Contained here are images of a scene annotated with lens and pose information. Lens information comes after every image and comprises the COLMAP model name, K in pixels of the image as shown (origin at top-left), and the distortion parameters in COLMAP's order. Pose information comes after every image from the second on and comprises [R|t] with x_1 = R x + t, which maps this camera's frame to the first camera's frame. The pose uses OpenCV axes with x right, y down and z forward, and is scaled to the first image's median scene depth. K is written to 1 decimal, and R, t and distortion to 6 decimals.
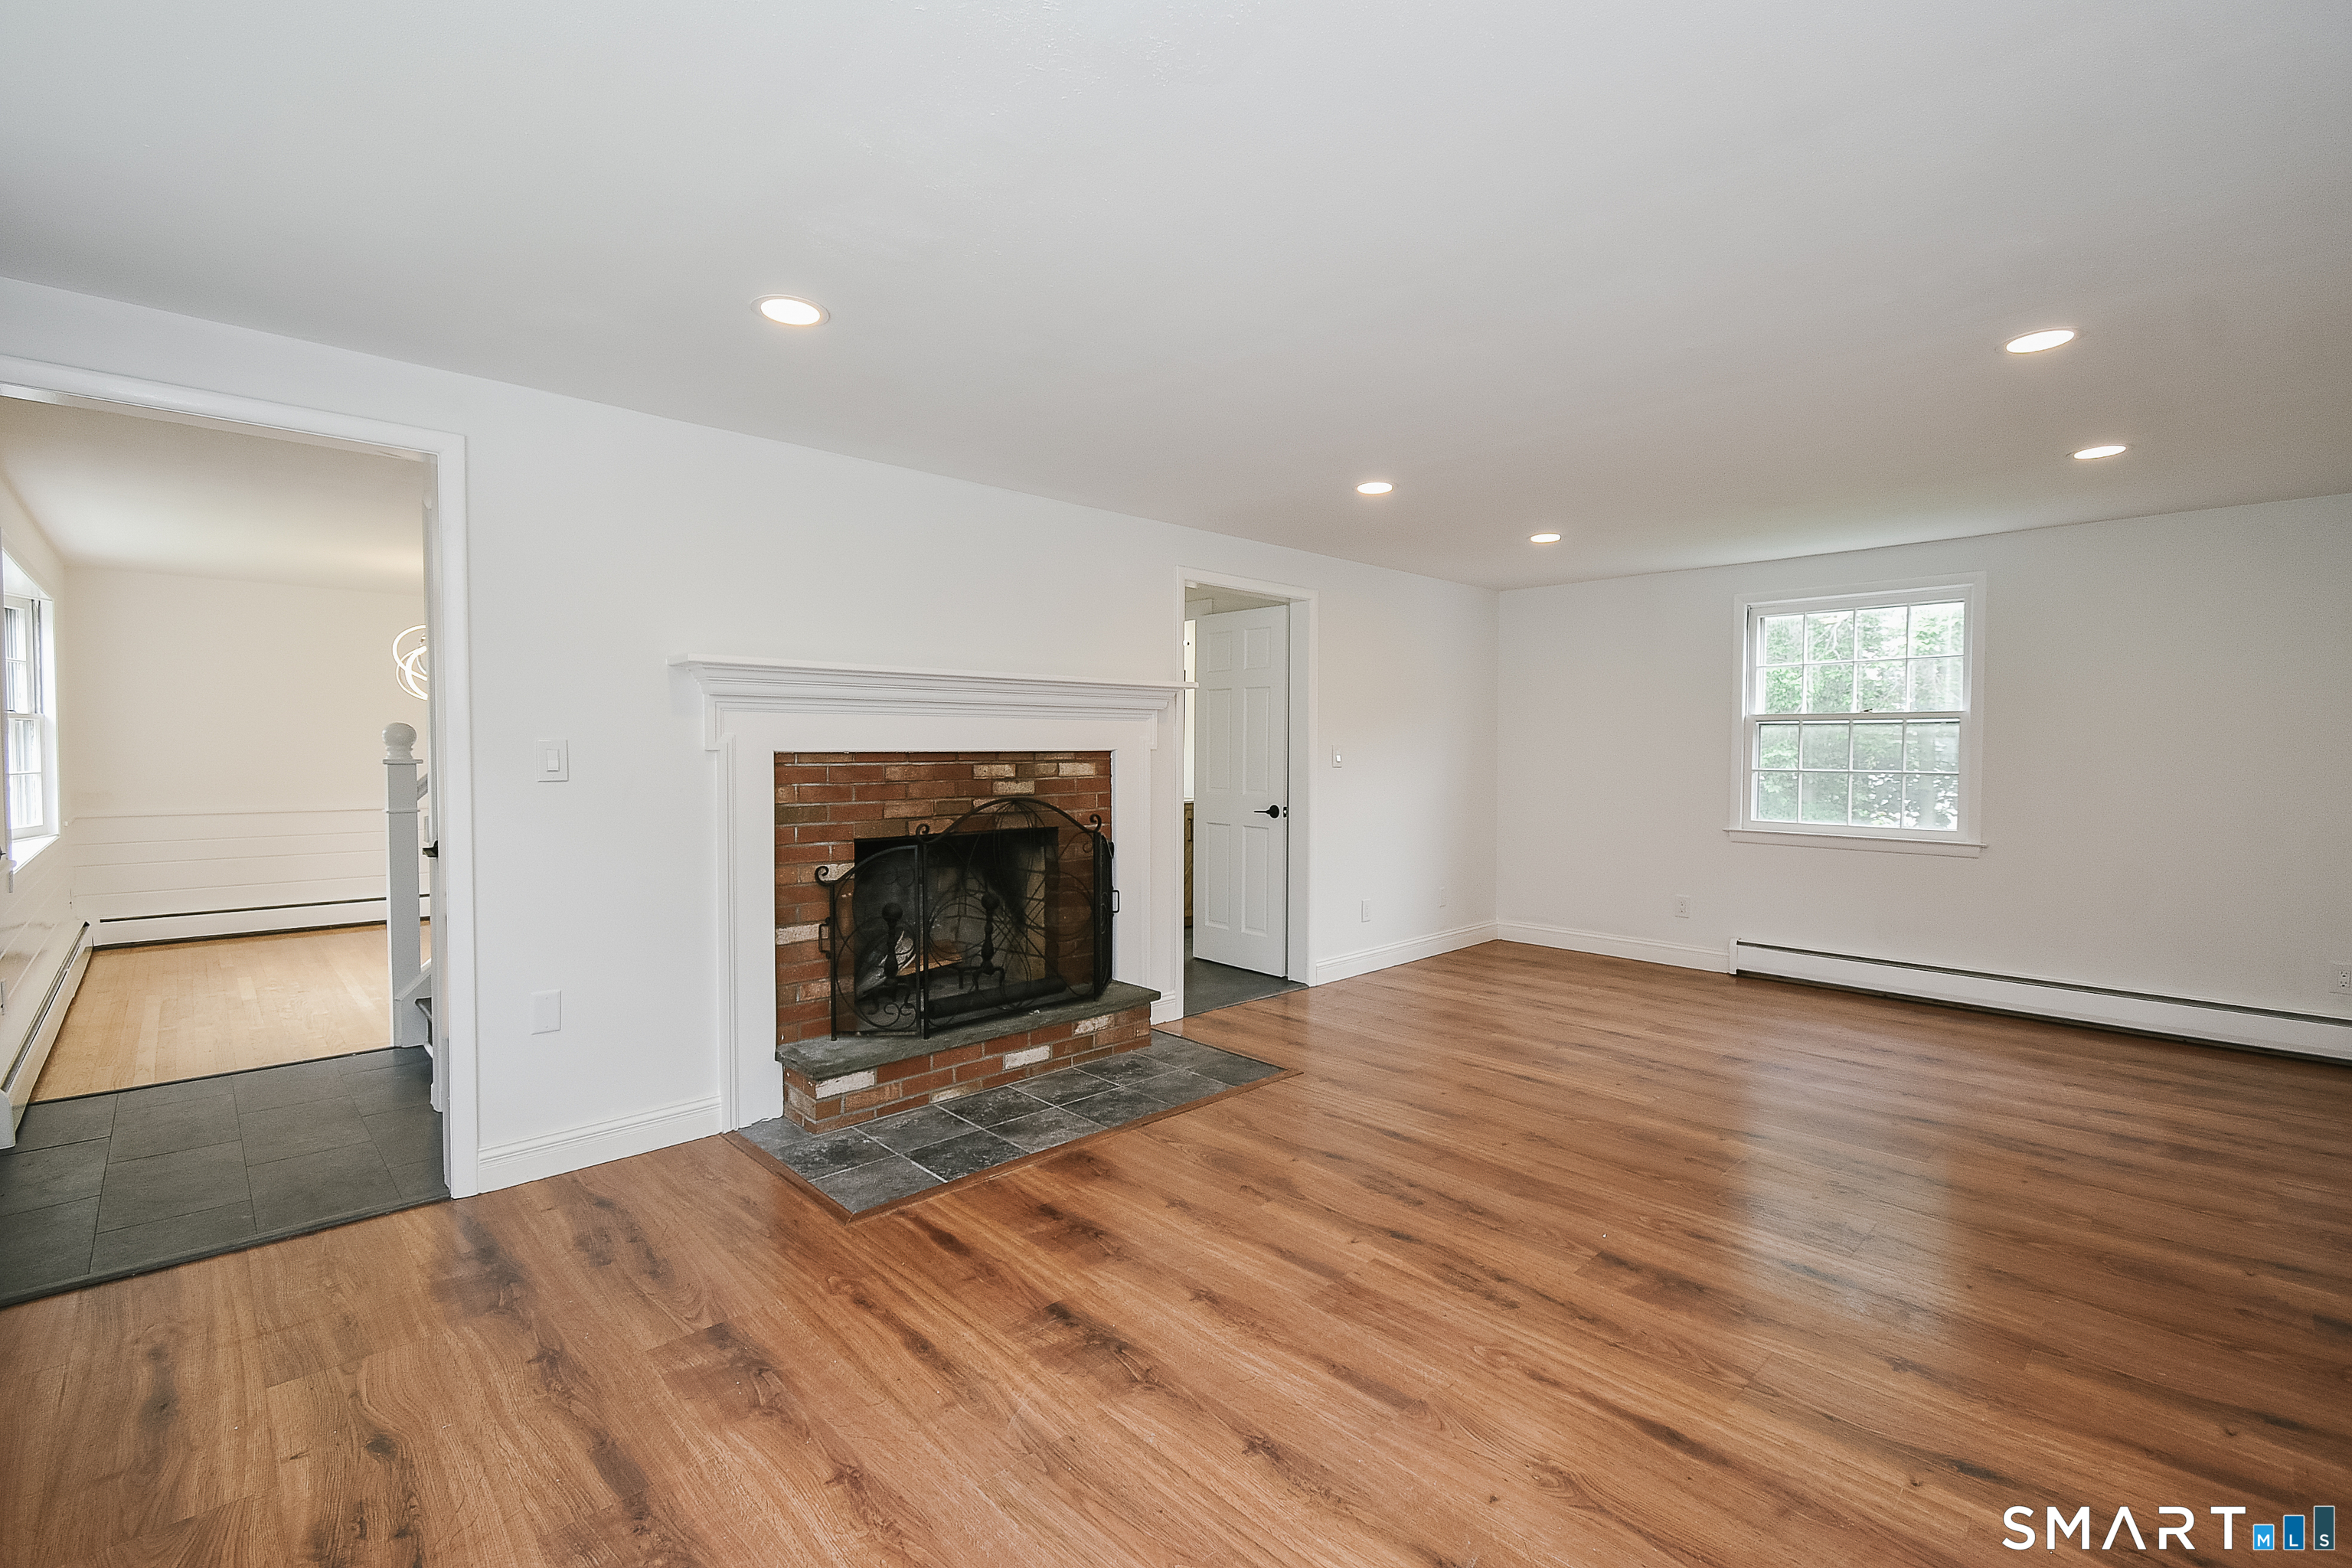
lens RADIAL K [[1027.1, 0, 1165.4], [0, 1027.1, 779.6], [0, 0, 1]] dist [-0.001165, -0.001400]
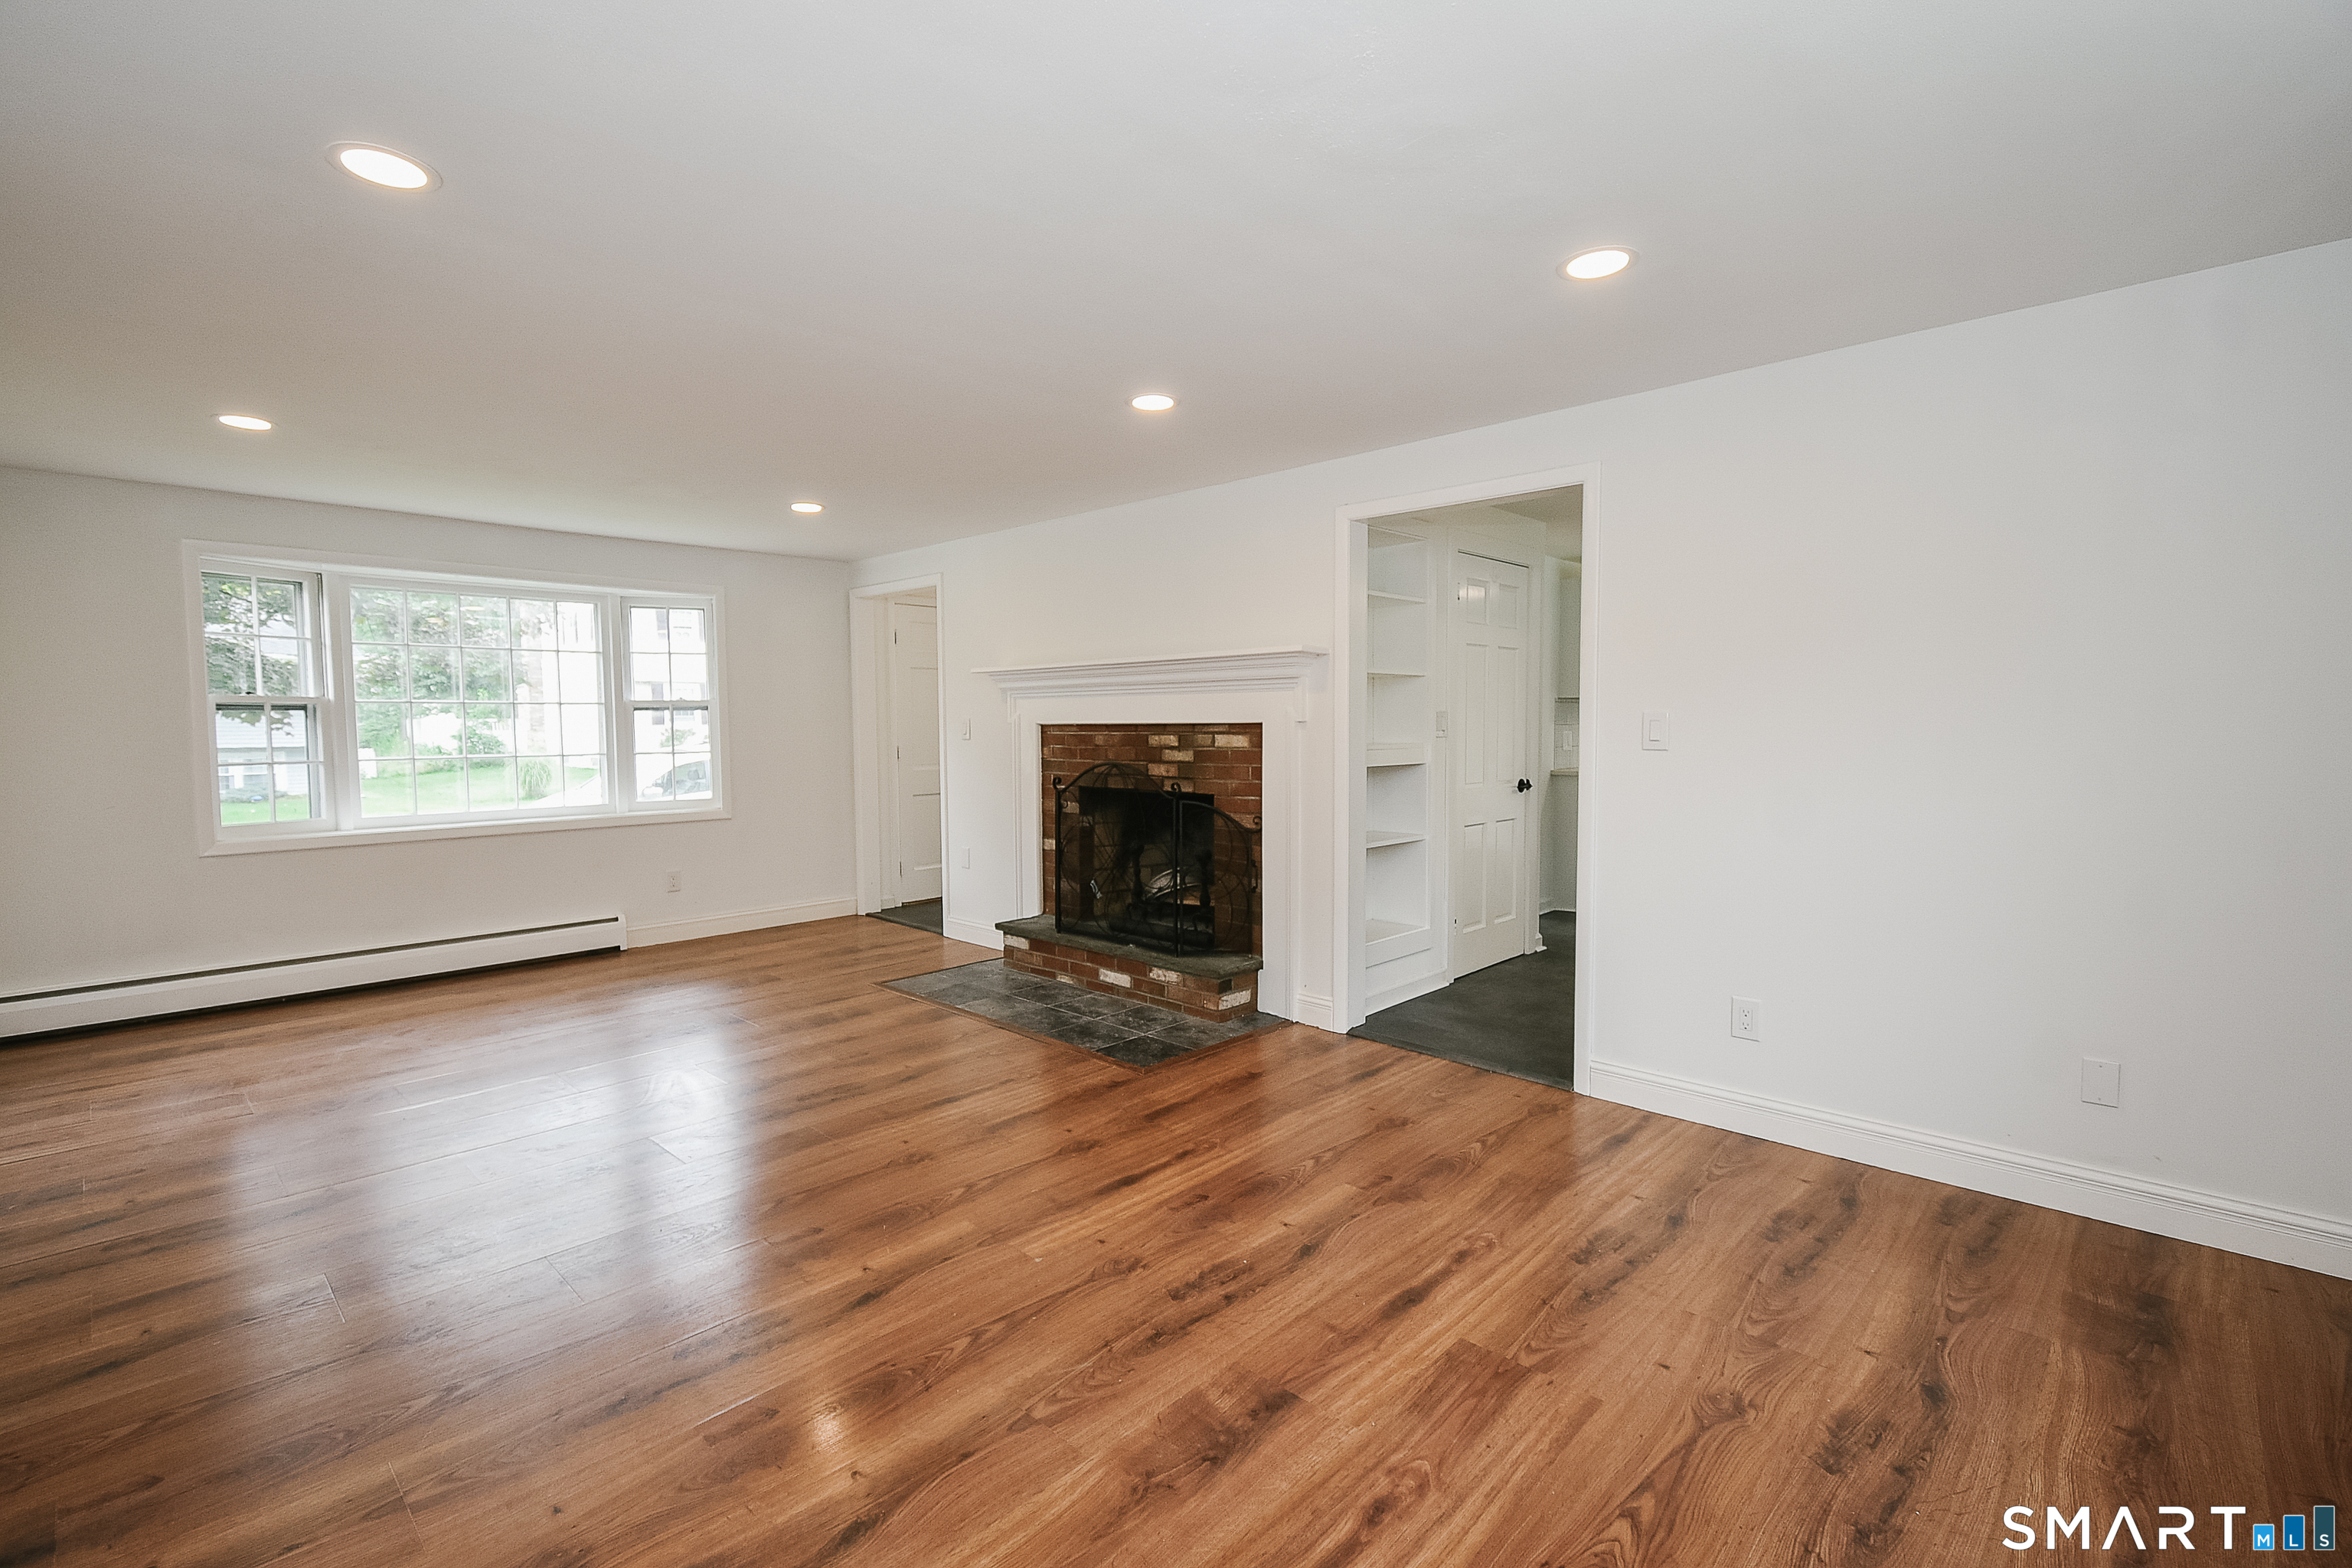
lens RADIAL K [[1041.0, 0, 1166.0], [0, 1041.0, 779.7], [0, 0, 1]] dist [0.004616, -0.003397]
pose [[0.045589, 0.052728, -0.997568, 1.099750], [-0.026941, 0.998308, 0.051536, -0.026928], [0.998597, 0.024526, 0.046933, 1.022376]]
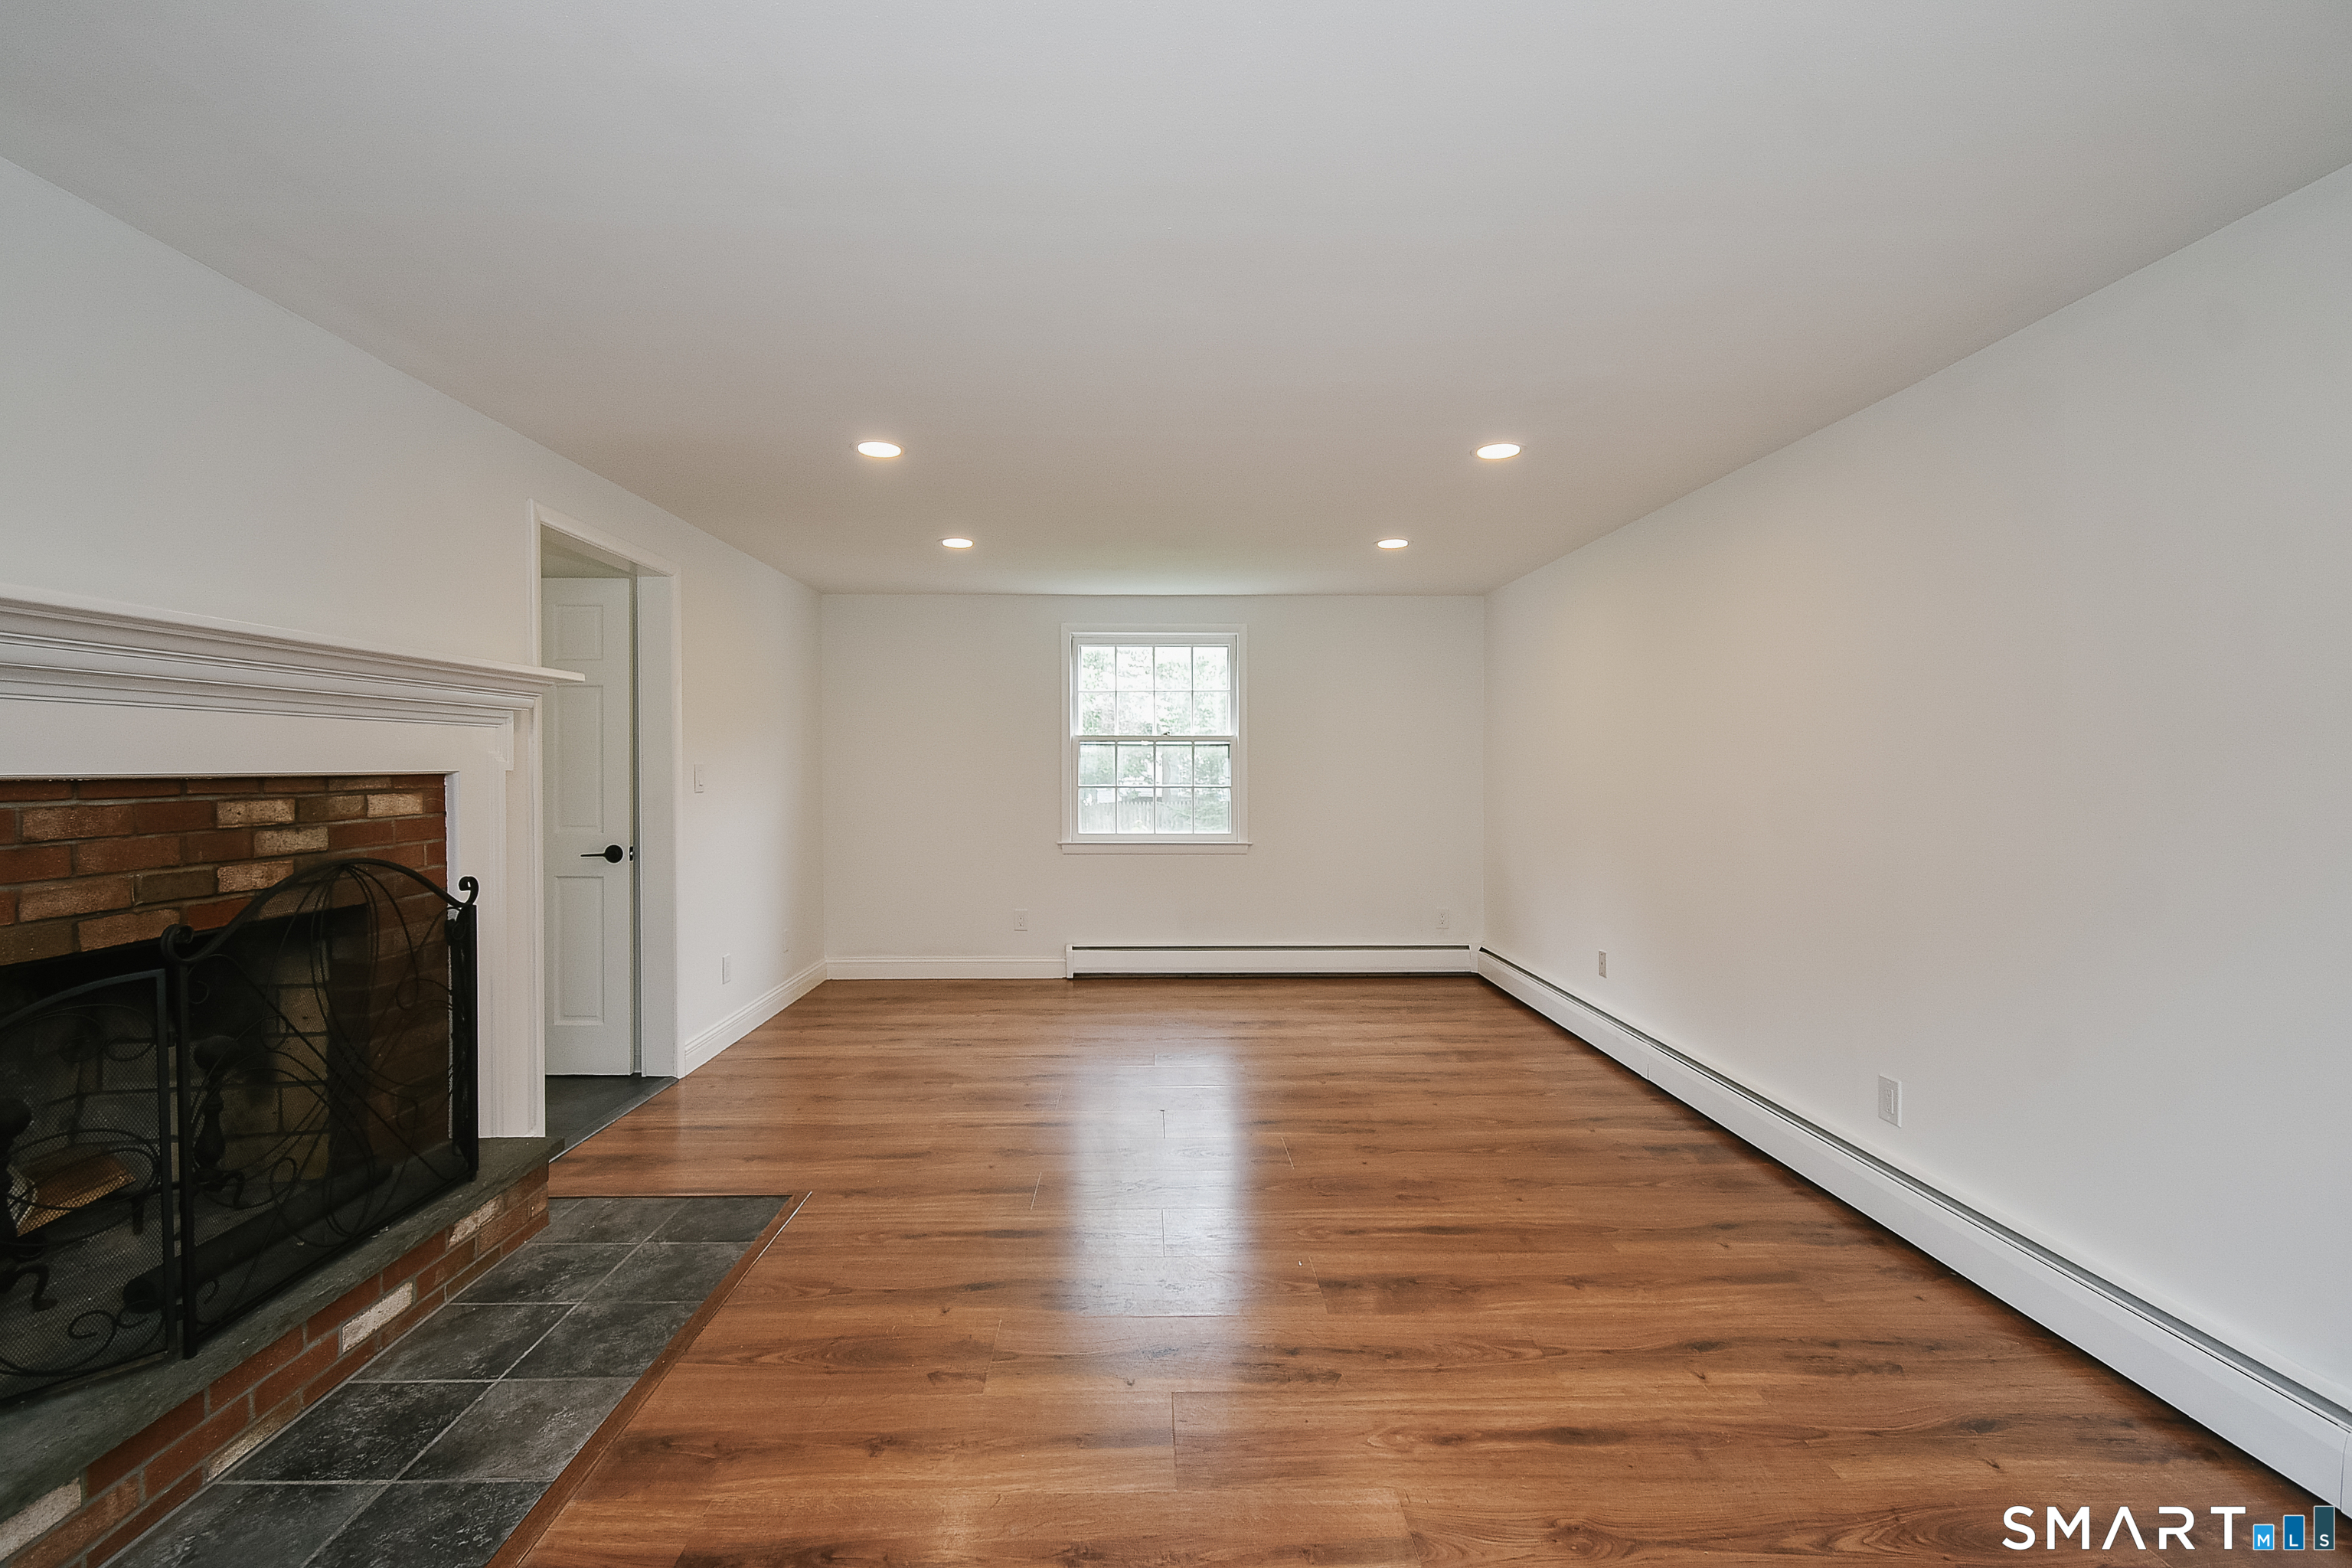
lens RADIAL K [[1041.0, 0, 1166.0], [0, 1041.0, 779.7], [0, 0, 1]] dist [0.004616, -0.003397]
pose [[0.670481, -0.013032, 0.741813, -0.272581], [0.027461, 0.999597, -0.007260, -0.009140], [-0.741419, 0.025238, 0.670568, 0.293255]]
